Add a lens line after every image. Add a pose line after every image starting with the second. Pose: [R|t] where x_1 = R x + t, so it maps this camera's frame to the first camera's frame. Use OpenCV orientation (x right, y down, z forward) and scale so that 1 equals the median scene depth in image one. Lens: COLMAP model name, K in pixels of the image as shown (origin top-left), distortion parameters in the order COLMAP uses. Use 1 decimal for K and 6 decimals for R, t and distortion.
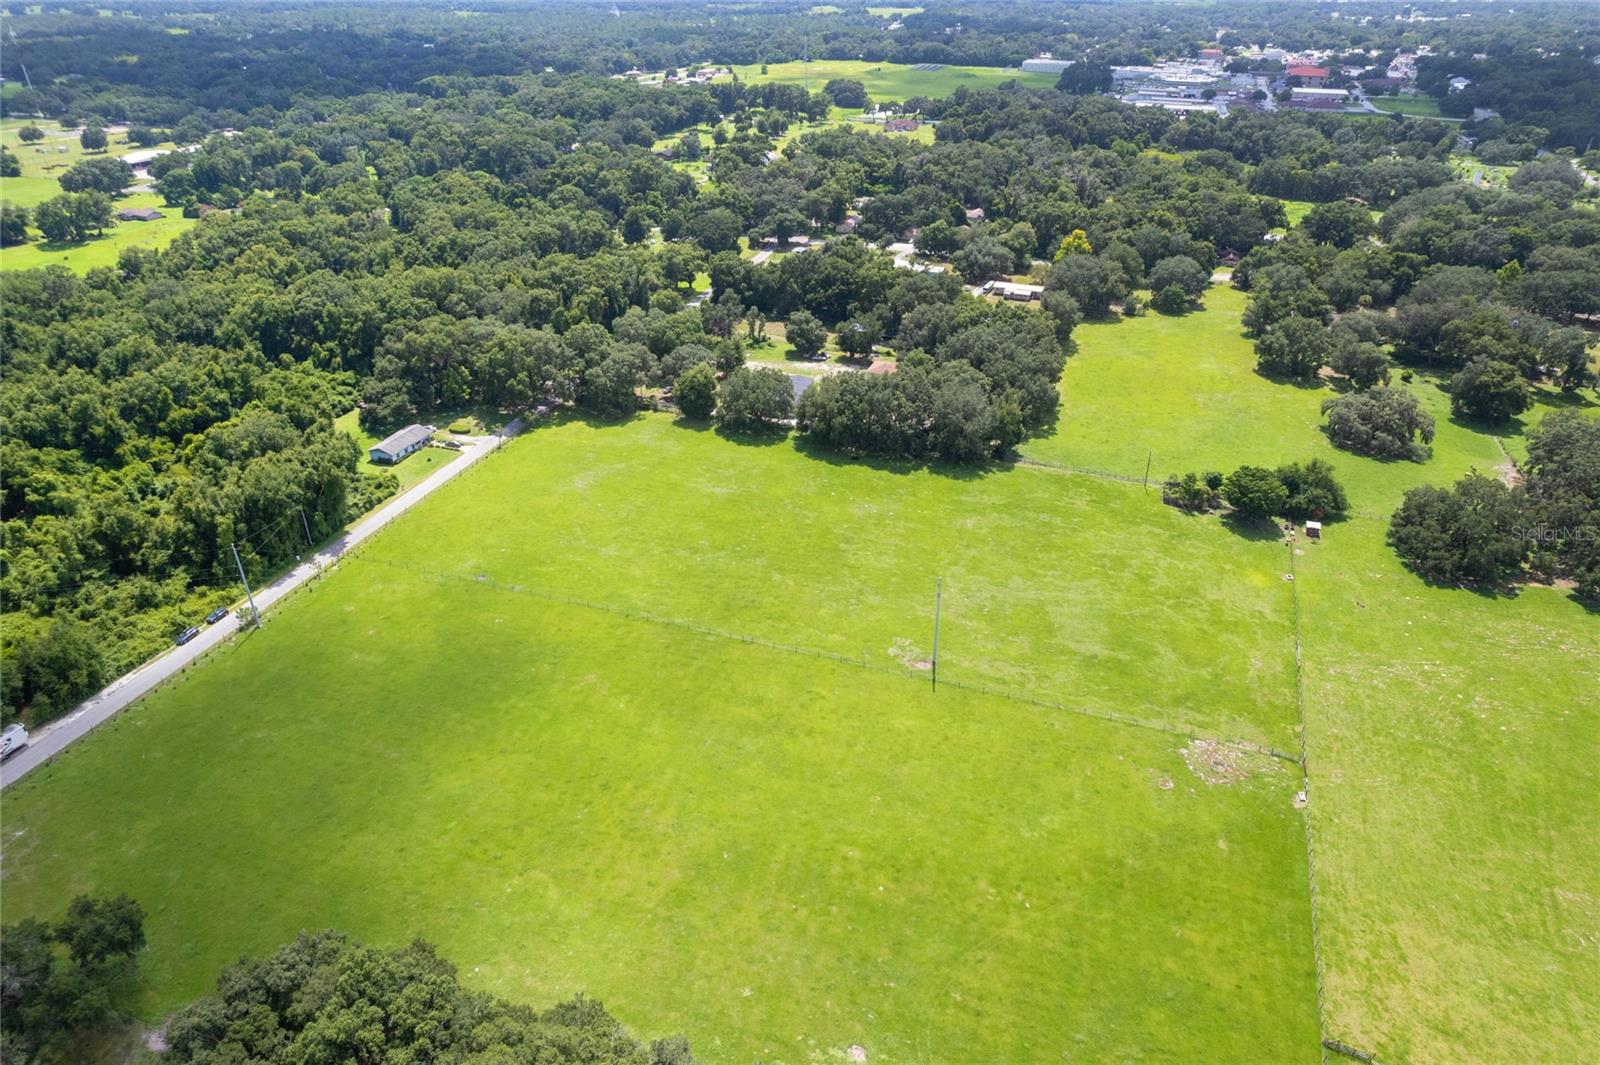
lens RADIAL K [[1017.2, 0, 807.0], [0, 1017.2, 541.5], [0, 0, 1]] dist [-0.068452, 0.057108]
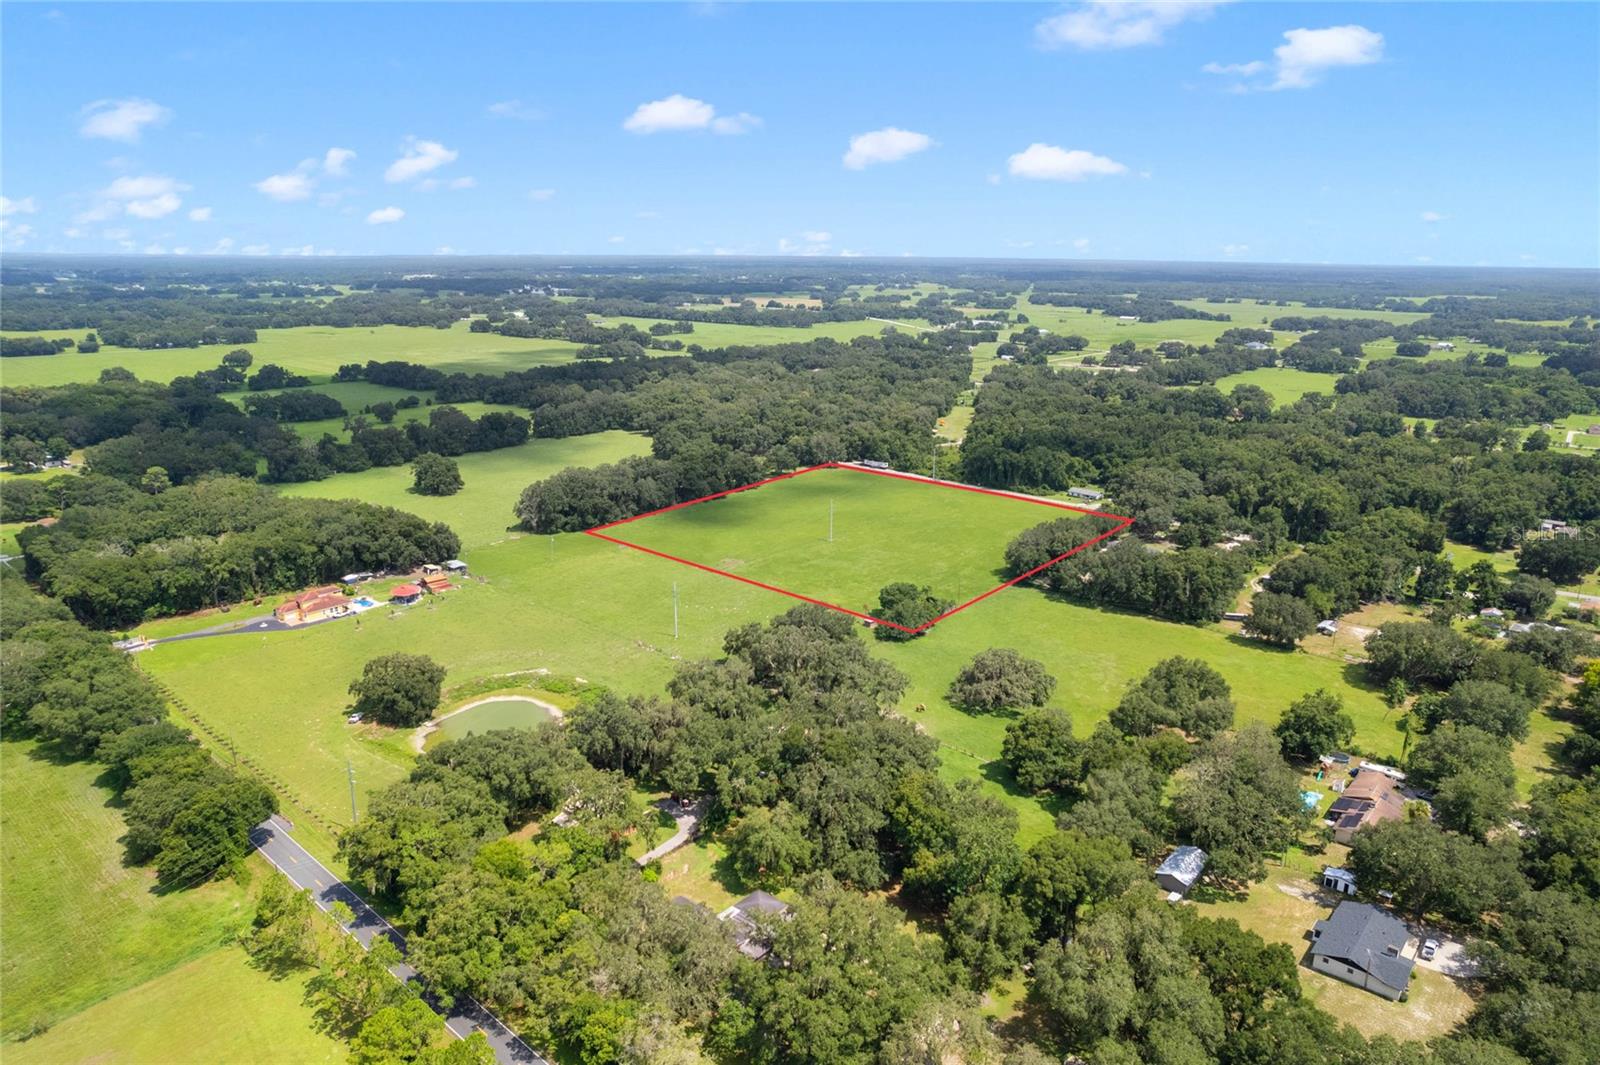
lens RADIAL K [[1017.2, 0, 807.0], [0, 1017.2, 541.5], [0, 0, 1]] dist [-0.068452, 0.057108]
pose [[-0.368331, 0.251365, -0.895069, 1.979876], [-0.478441, 0.774234, 0.414314, -0.728224], [0.797136, 0.580843, -0.164911, 1.187188]]
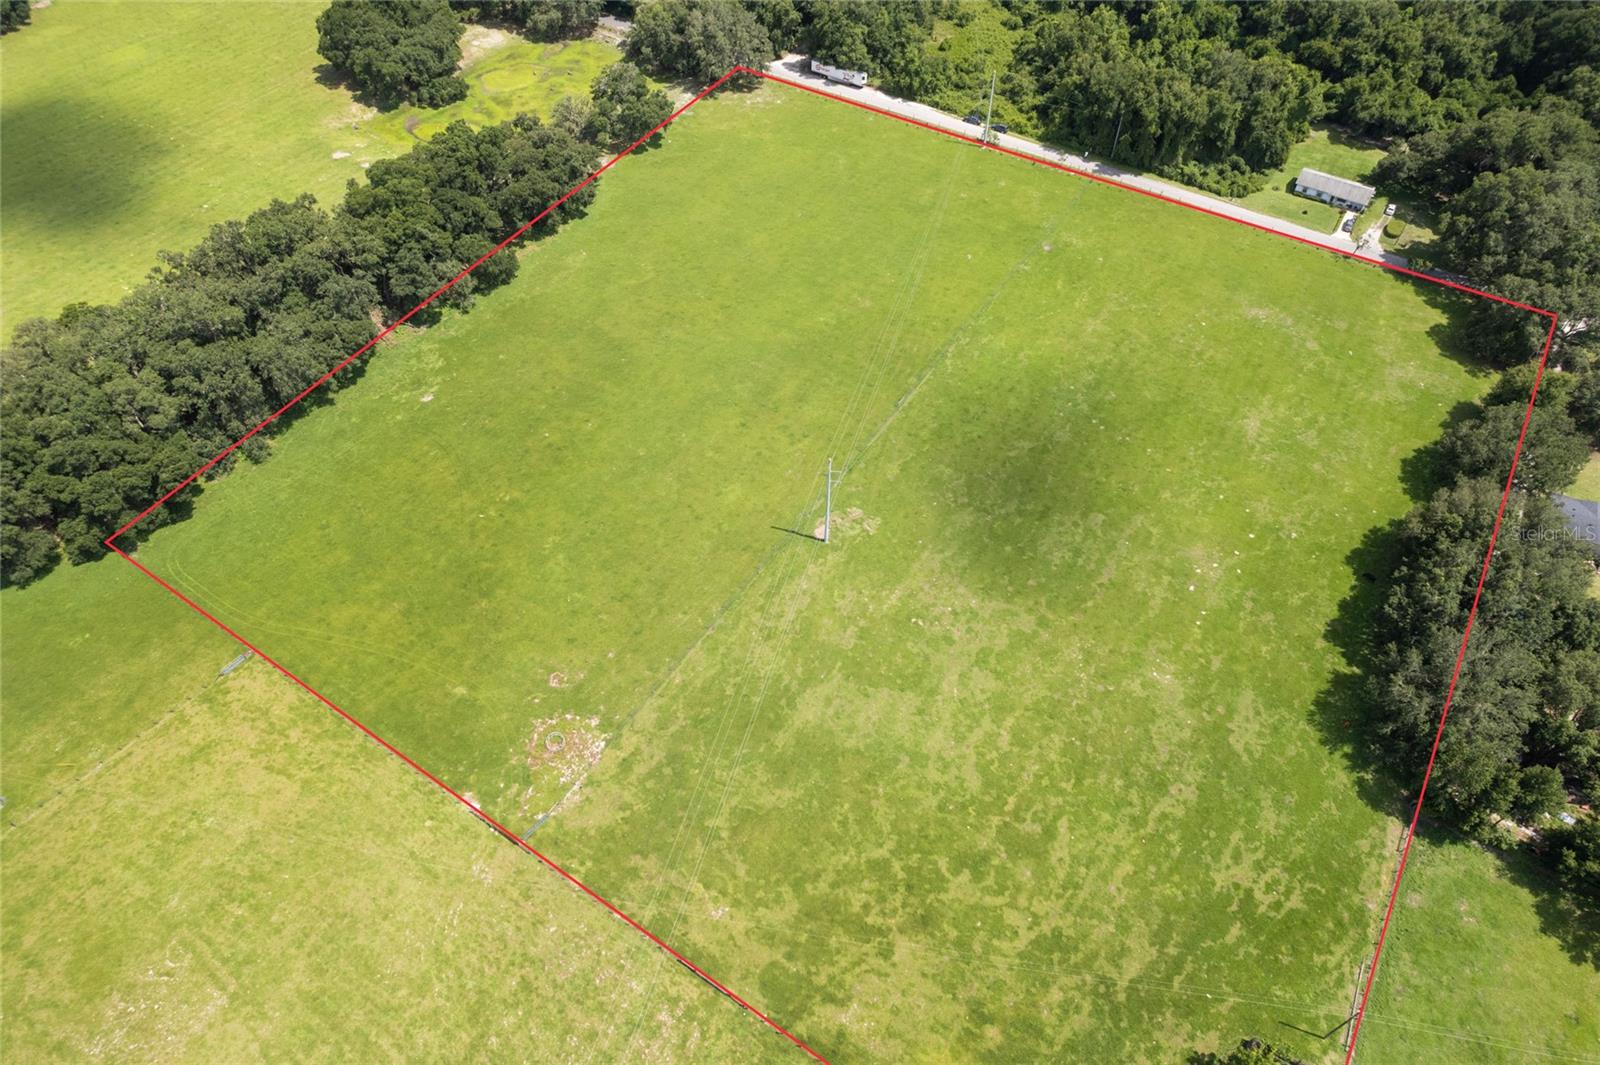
lens RADIAL K [[1034.0, 0, 806.2], [0, 1034.0, 528.6], [0, 0, 1]] dist [-0.082085, 0.077385]
pose [[-0.222062, 0.728430, -0.648135, 0.604288], [-0.504452, 0.483021, 0.715694, -0.442027], [0.834396, 0.485881, 0.260198, 0.667865]]
